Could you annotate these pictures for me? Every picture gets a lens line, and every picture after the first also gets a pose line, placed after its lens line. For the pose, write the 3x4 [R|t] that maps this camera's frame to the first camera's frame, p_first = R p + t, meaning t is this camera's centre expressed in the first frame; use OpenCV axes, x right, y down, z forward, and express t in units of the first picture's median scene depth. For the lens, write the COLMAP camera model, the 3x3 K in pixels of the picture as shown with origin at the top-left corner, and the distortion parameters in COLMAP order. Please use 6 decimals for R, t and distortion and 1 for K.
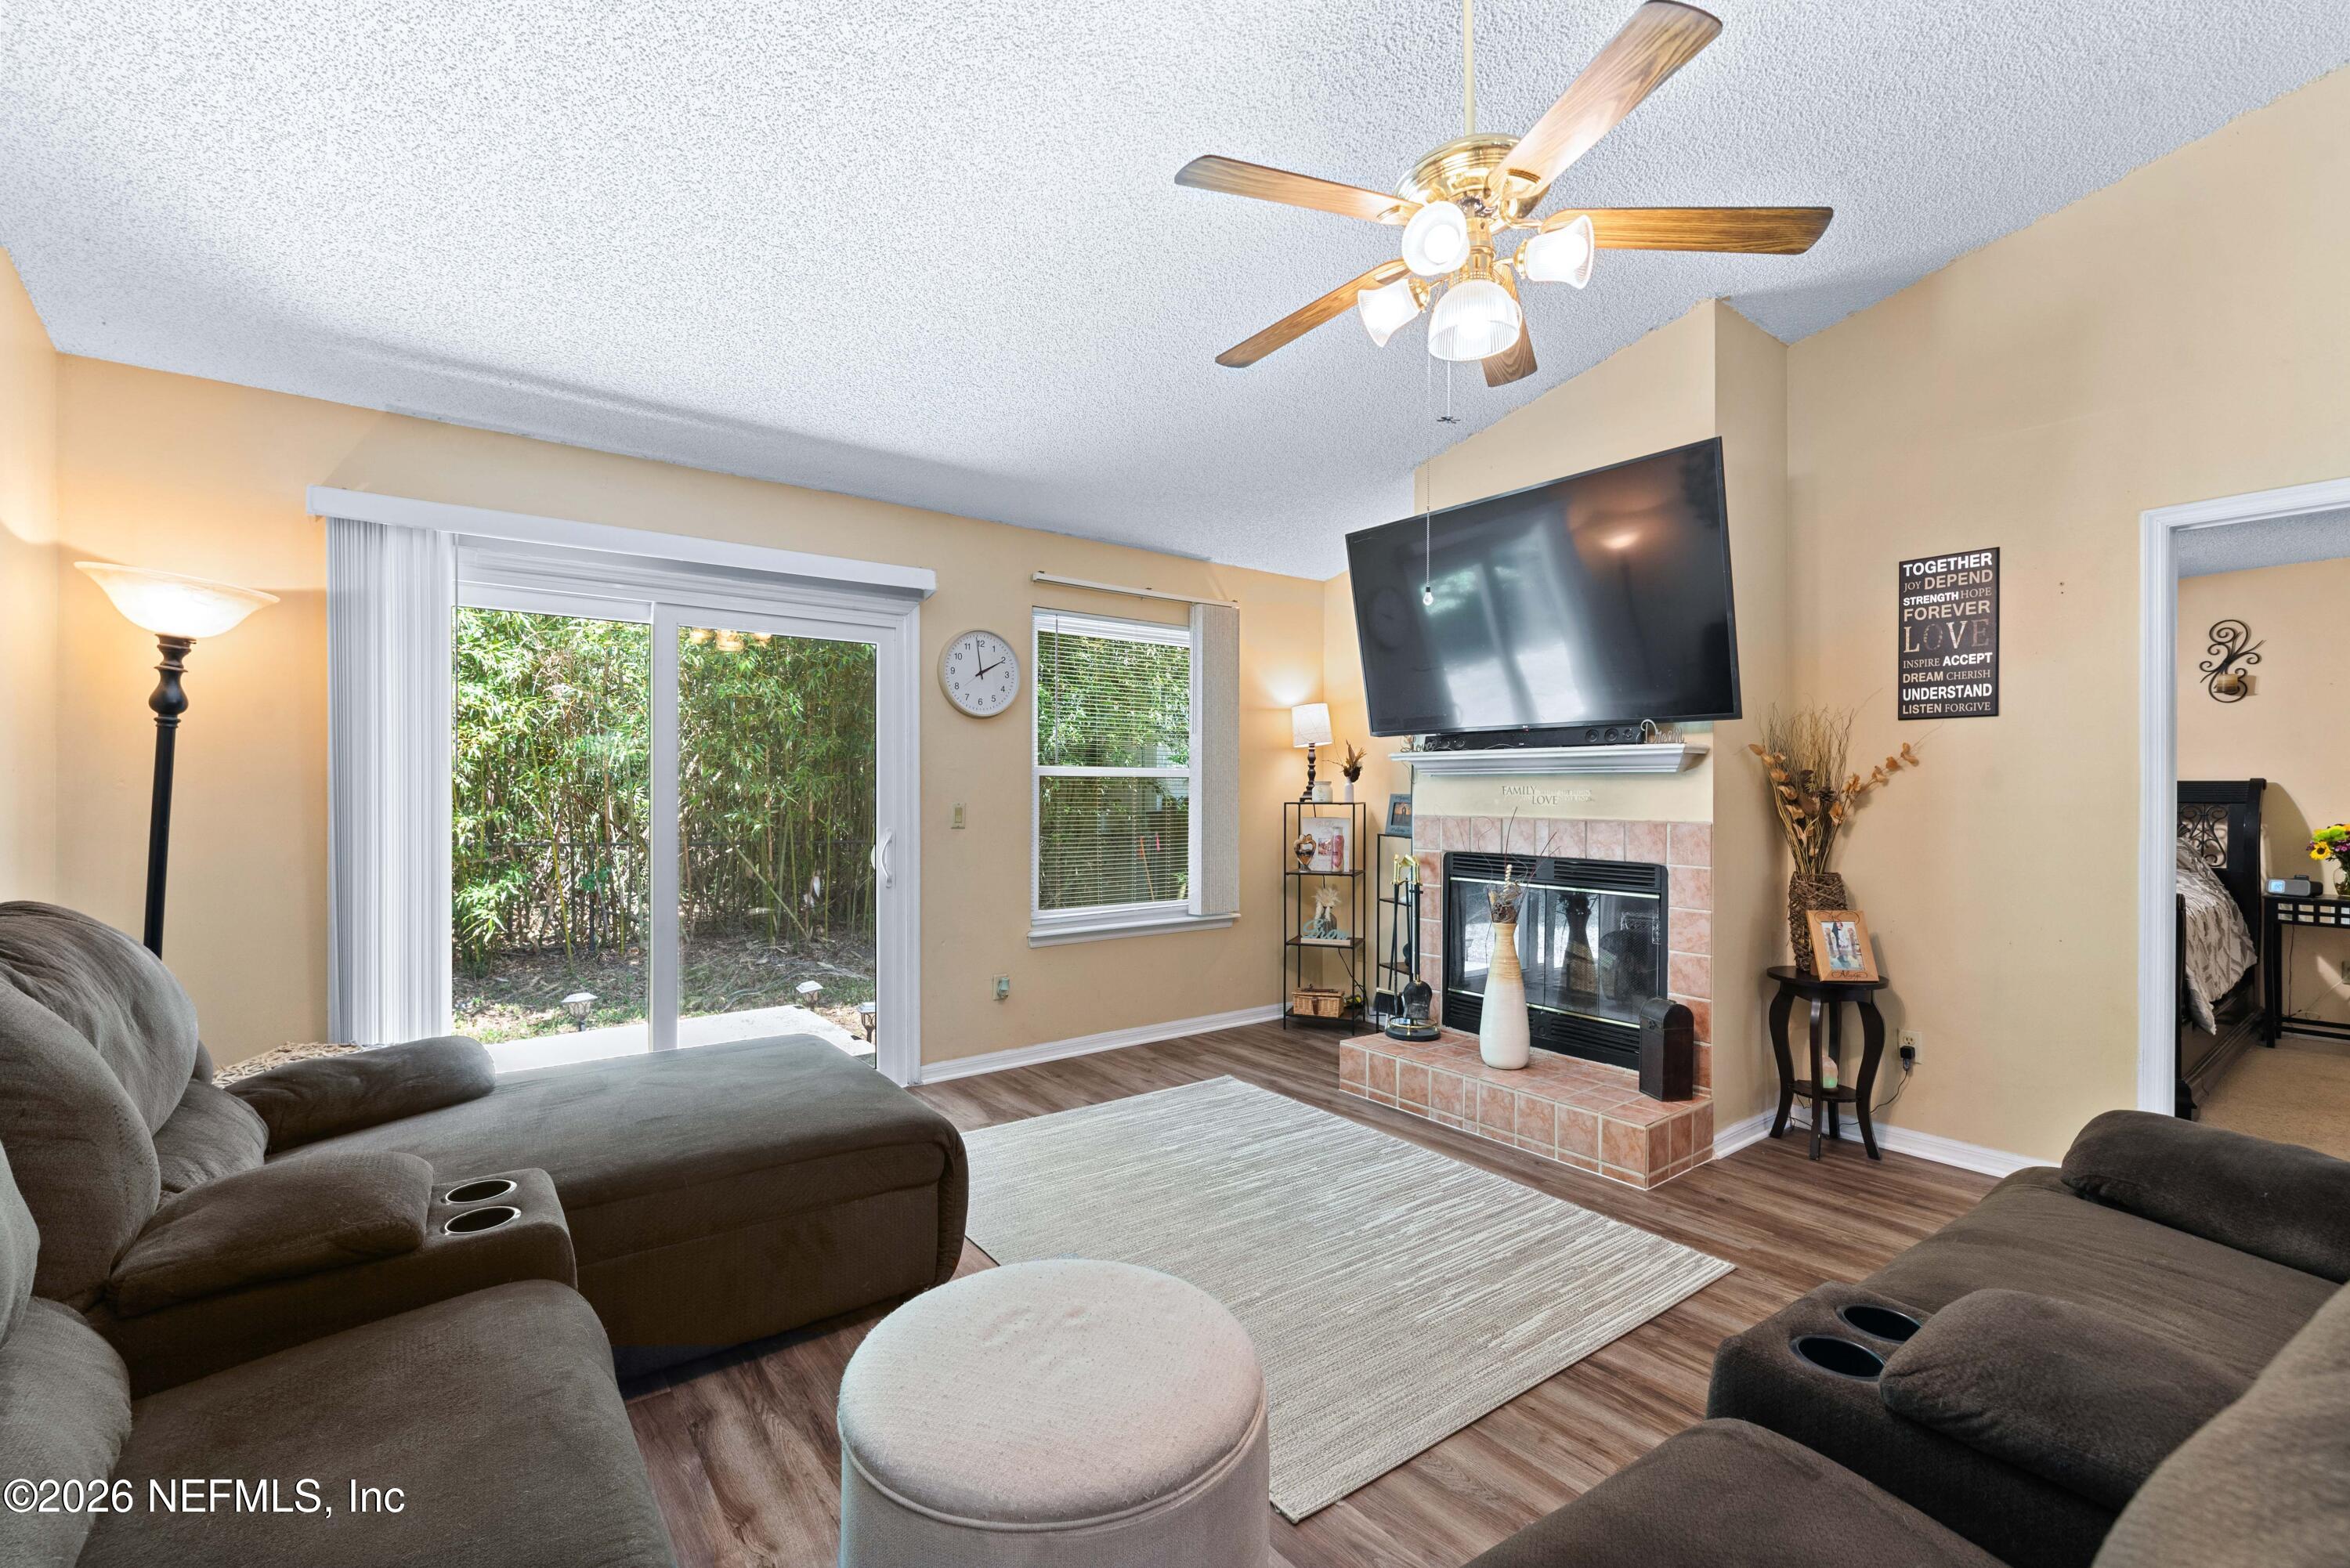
lens RADIAL K [[1002.3, 0, 1159.5], [0, 1002.3, 786.7], [0, 0, 1]] dist [-0.002192, 0.000114]
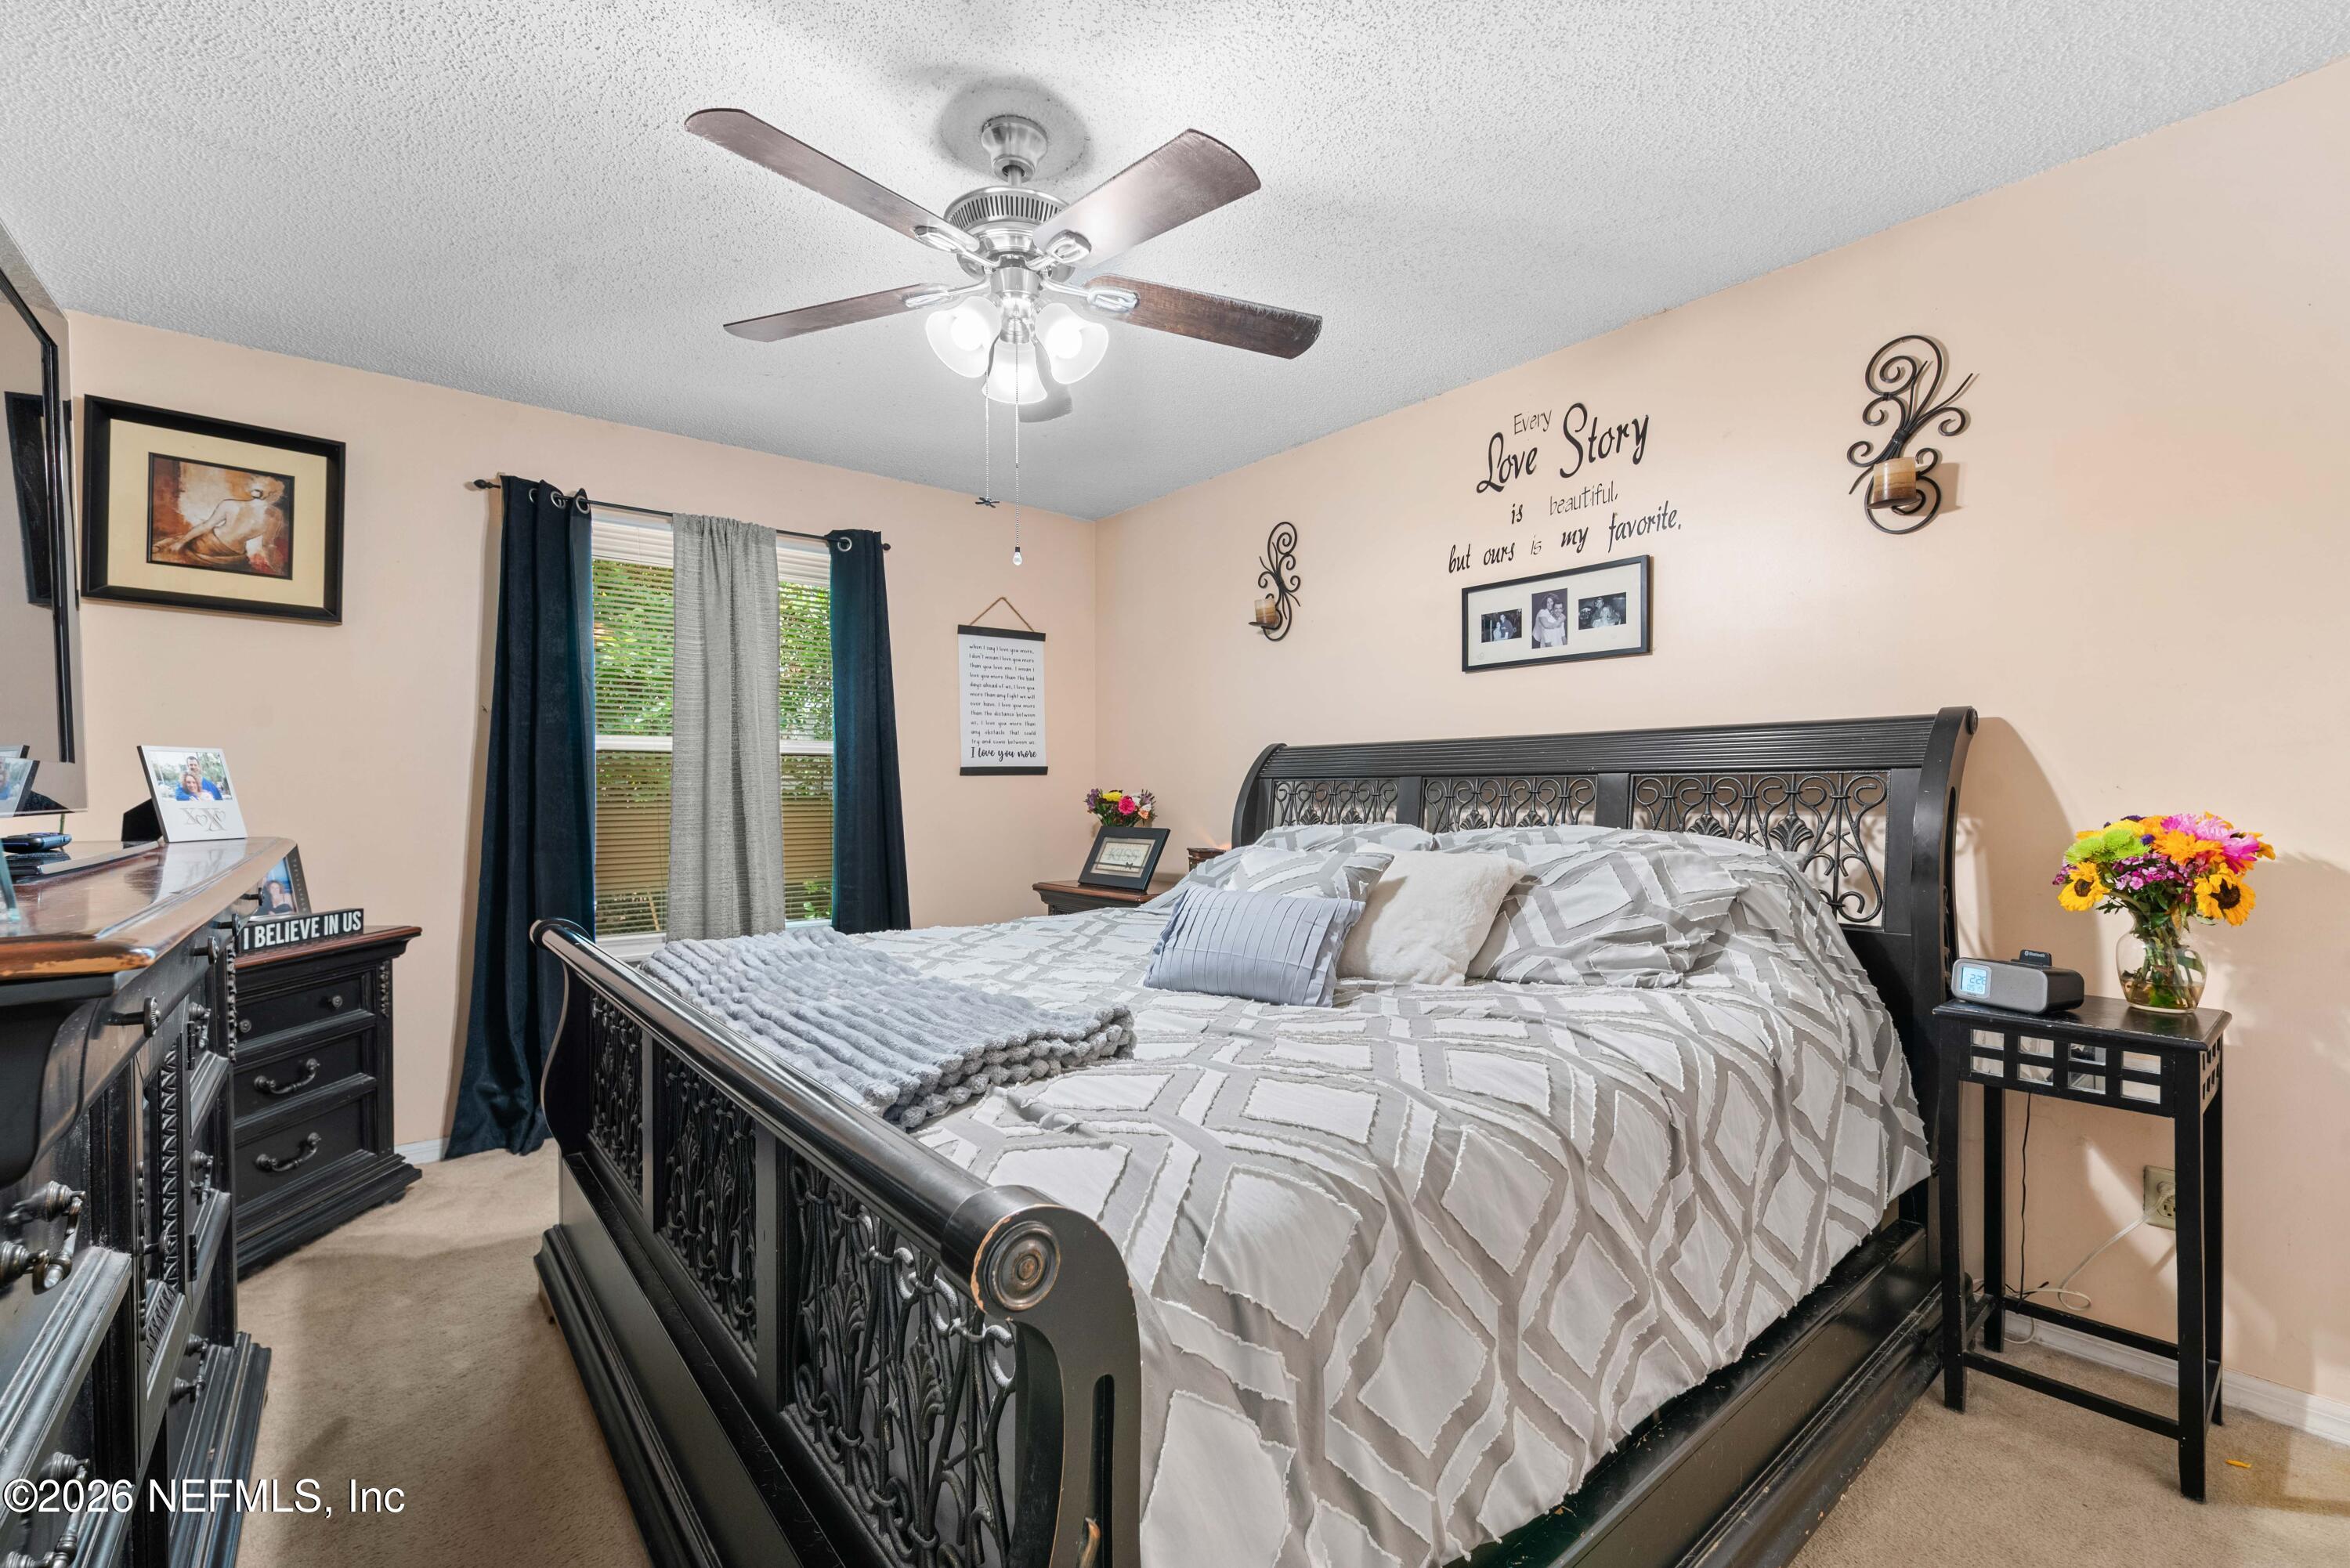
lens RADIAL K [[1002.3, 0, 1170.1], [0, 1002.3, 793.2], [0, 0, 1]] dist [-0.002192, 0.000114]
pose [[0.999303, -0.010383, 0.035844, 0.116170], [0.010070, 0.999910, 0.008897, 0.003098], [-0.035933, -0.008530, 0.999318, 0.091731]]
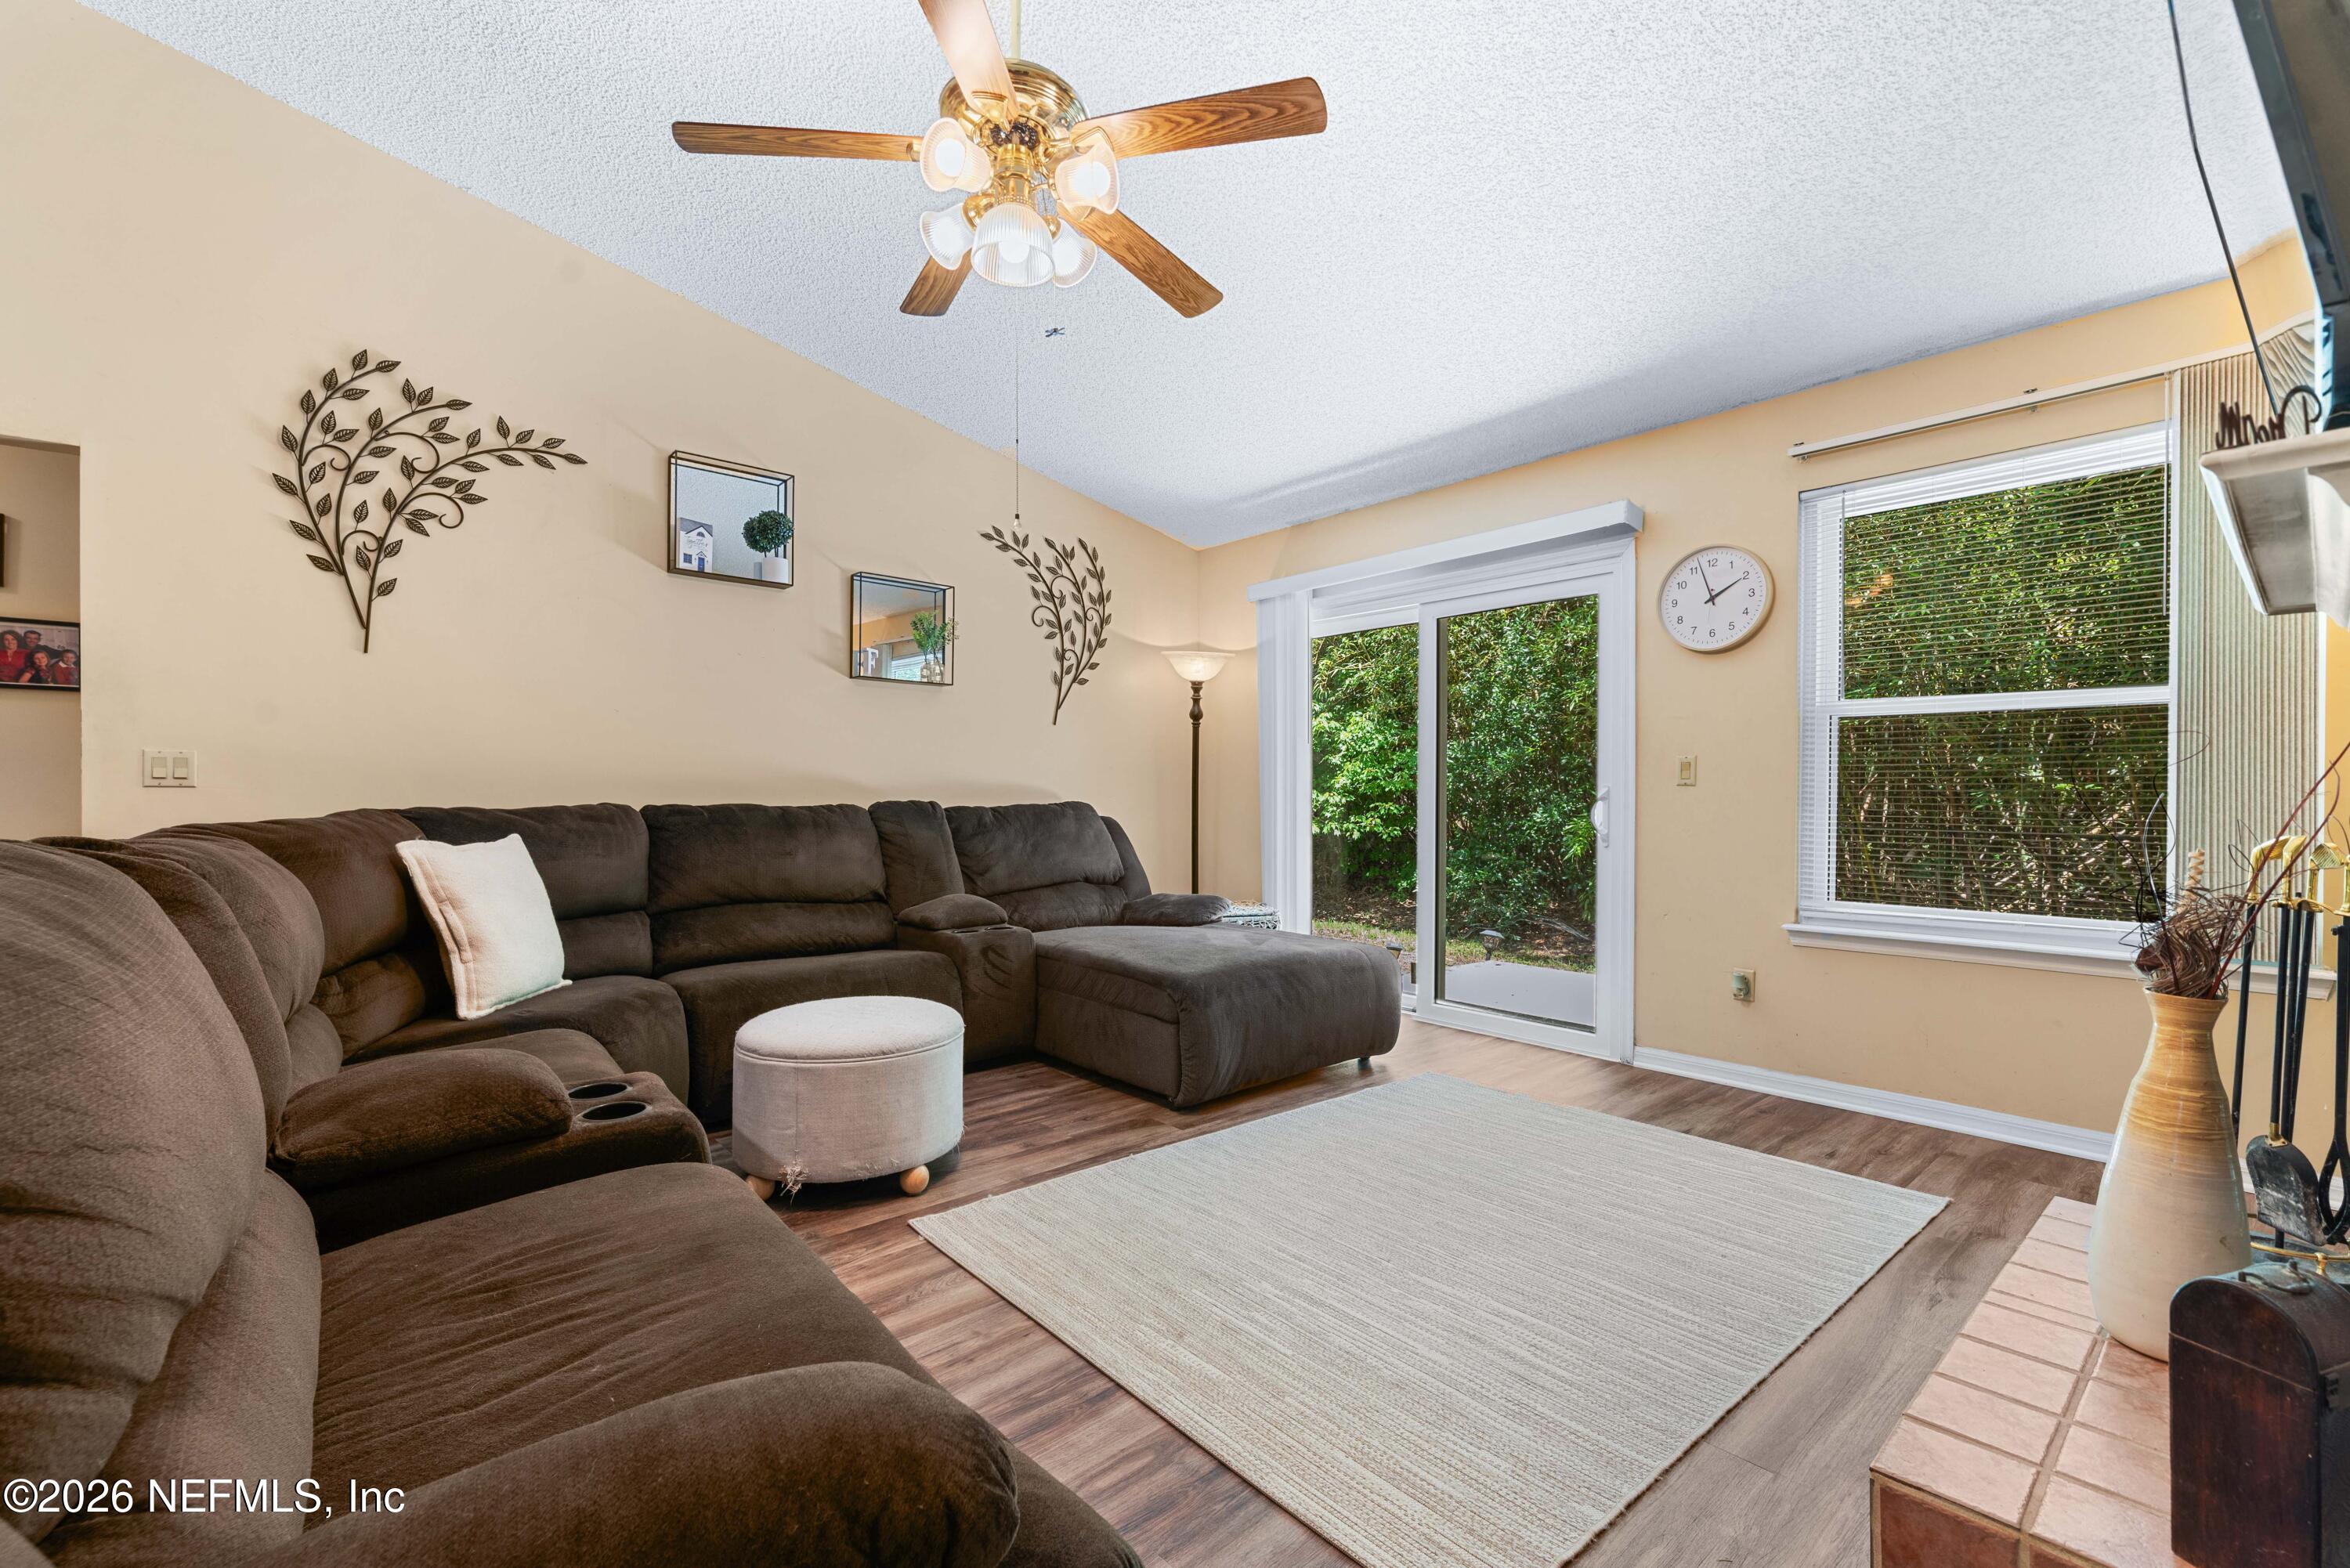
lens RADIAL K [[1002.3, 0, 1161.8], [0, 1002.3, 794.8], [0, 0, 1]] dist [-0.002192, 0.000114]
pose [[0.064550, -0.000020, -0.997914, 0.784813], [0.005318, 0.999986, 0.000324, 0.058718], [0.997900, -0.005328, 0.064549, 0.626030]]
